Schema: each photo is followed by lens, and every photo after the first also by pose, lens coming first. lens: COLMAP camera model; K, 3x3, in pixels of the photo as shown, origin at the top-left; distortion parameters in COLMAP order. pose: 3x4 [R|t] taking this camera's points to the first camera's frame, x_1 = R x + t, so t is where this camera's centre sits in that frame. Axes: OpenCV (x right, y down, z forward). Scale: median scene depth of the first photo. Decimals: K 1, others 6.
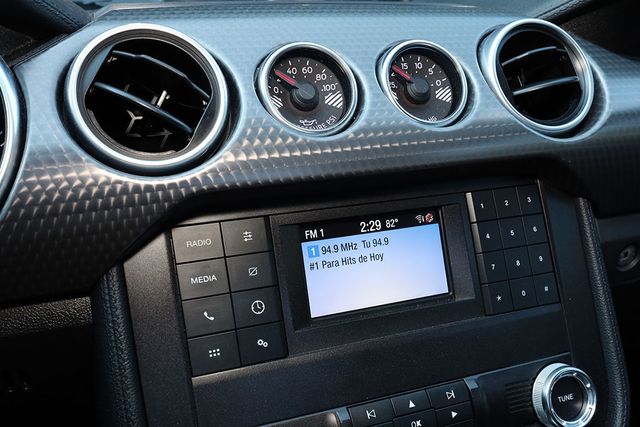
lens RADIAL K [[604.9, 0, 320.0], [0, 604.9, 213.5], [0, 0, 1]] dist [0.000295, 0.004496]
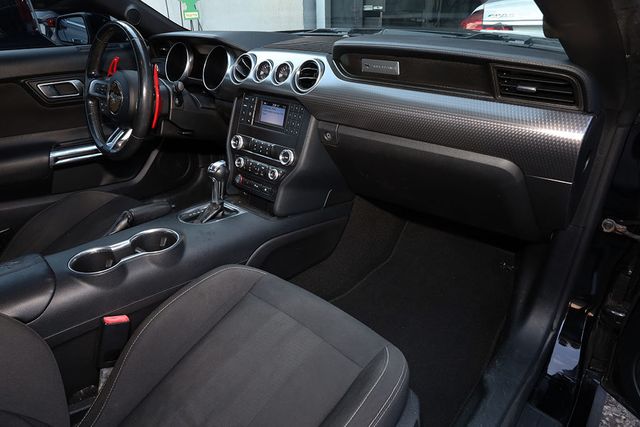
lens RADIAL K [[401.4, 0, 320.0], [0, 401.4, 213.5], [0, 0, 1]] dist [-0.001812, -0.001728]
pose [[0.445197, 0.429135, -0.785903, 2.941699], [-0.203813, 0.903205, 0.377732, -0.449052], [0.871929, -0.007988, 0.489567, -0.144304]]
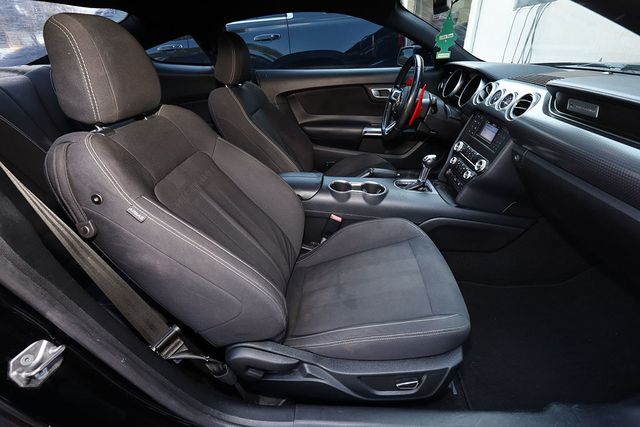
lens RADIAL K [[288.3, 0, 320.0], [0, 288.3, 213.5], [0, 0, 1]] dist [-0.018058, -0.000100]
pose [[-0.407146, 0.504814, -0.761180, 3.316553], [-0.166341, 0.778462, 0.605250, -0.709268], [0.898088, 0.373040, -0.232977, 0.489895]]
